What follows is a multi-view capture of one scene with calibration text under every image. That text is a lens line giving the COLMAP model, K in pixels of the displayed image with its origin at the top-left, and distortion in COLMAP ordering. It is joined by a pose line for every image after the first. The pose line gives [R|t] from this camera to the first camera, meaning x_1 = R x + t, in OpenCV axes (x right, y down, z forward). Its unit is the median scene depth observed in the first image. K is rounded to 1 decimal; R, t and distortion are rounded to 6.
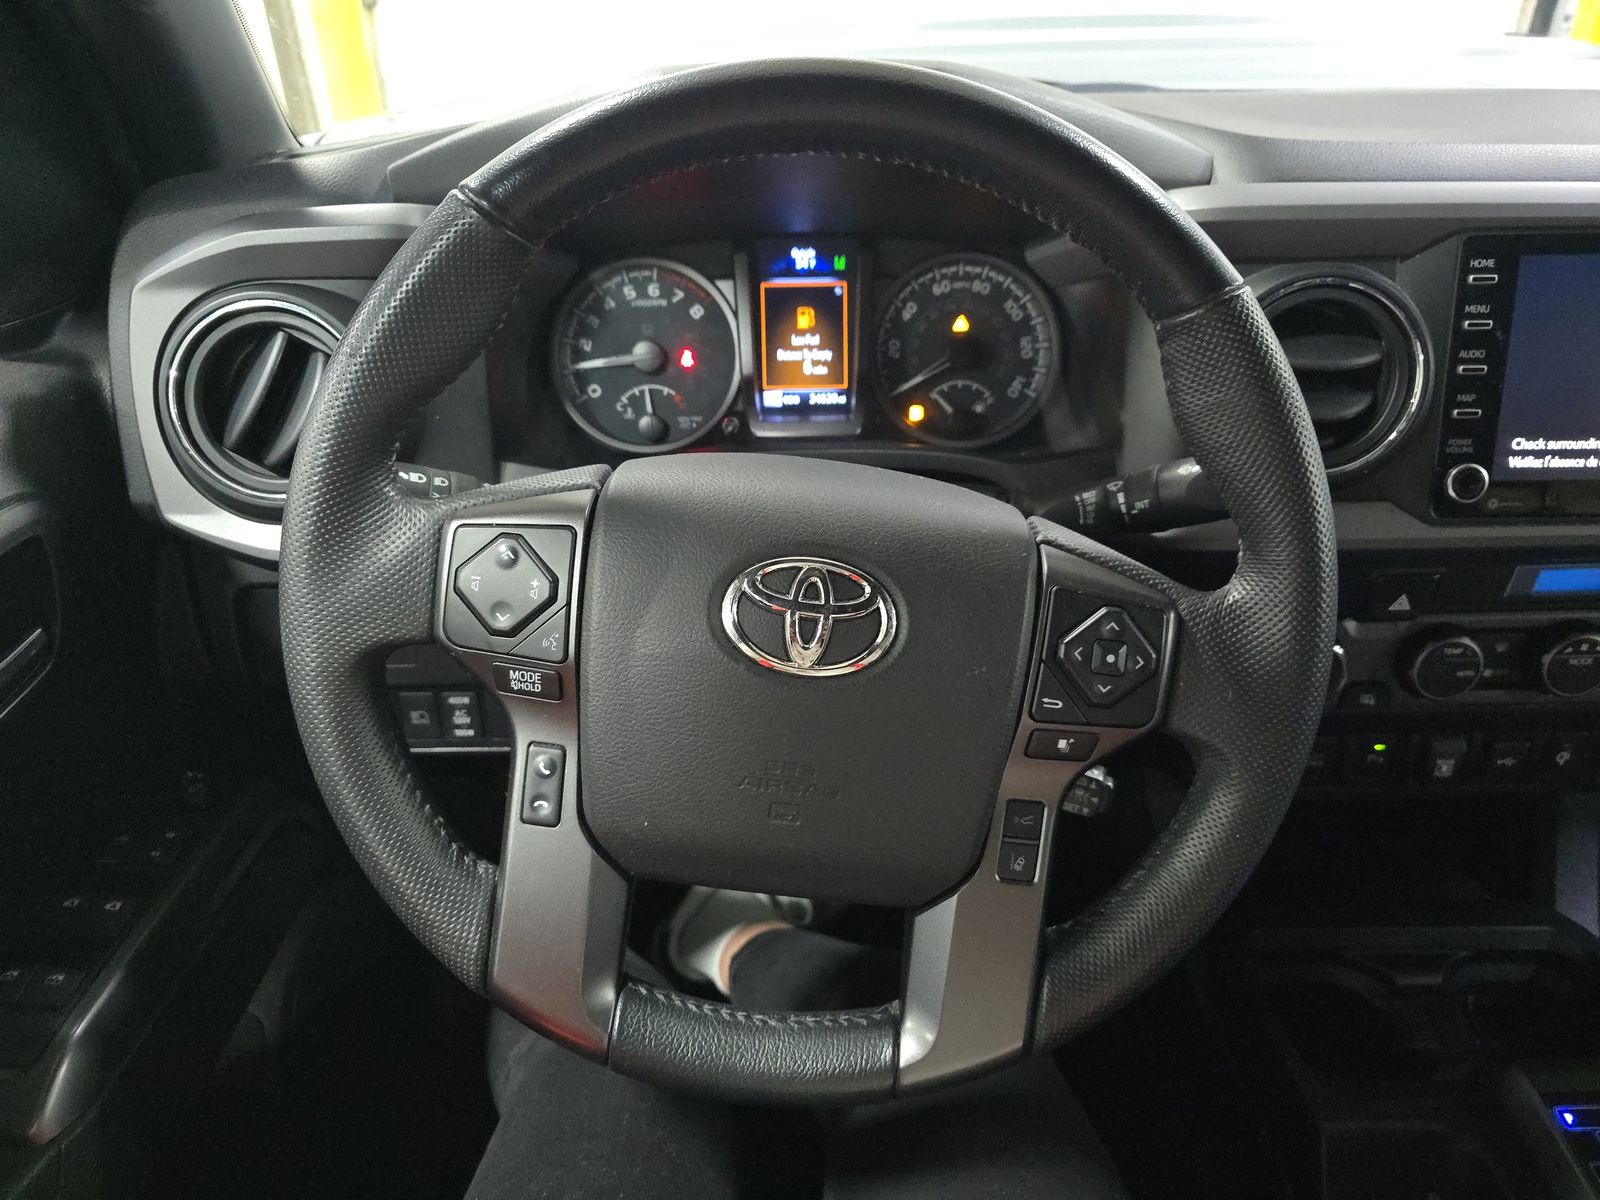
lens RADIAL K [[1159.5, 0, 799.8], [0, 1159.5, 609.0], [0, 0, 1]] dist [0.039310, -0.069454]
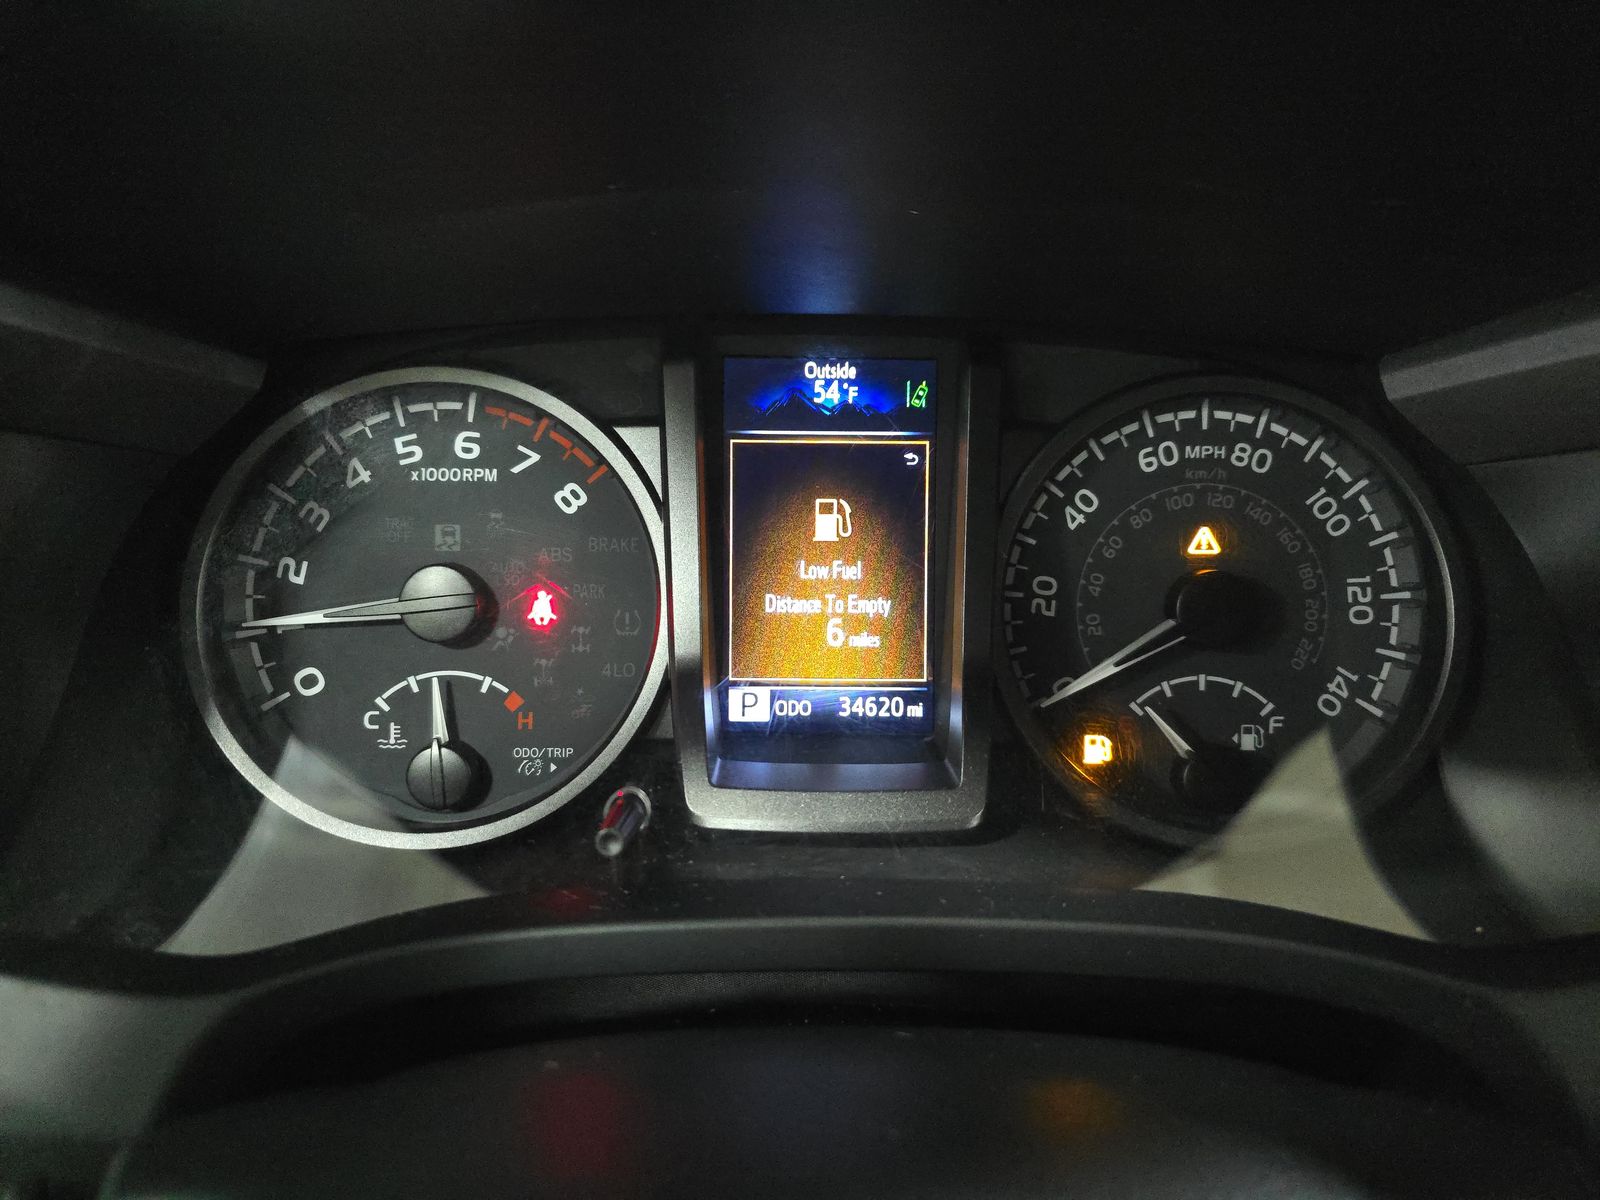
lens RADIAL K [[1159.5, 0, 799.8], [0, 1159.5, 609.0], [0, 0, 1]] dist [0.039310, -0.069454]
pose [[0.999714, 0.022947, -0.006781, -0.003266], [-0.023803, 0.982665, -0.183855, -0.142473], [0.002445, 0.183964, 0.982930, 0.598739]]
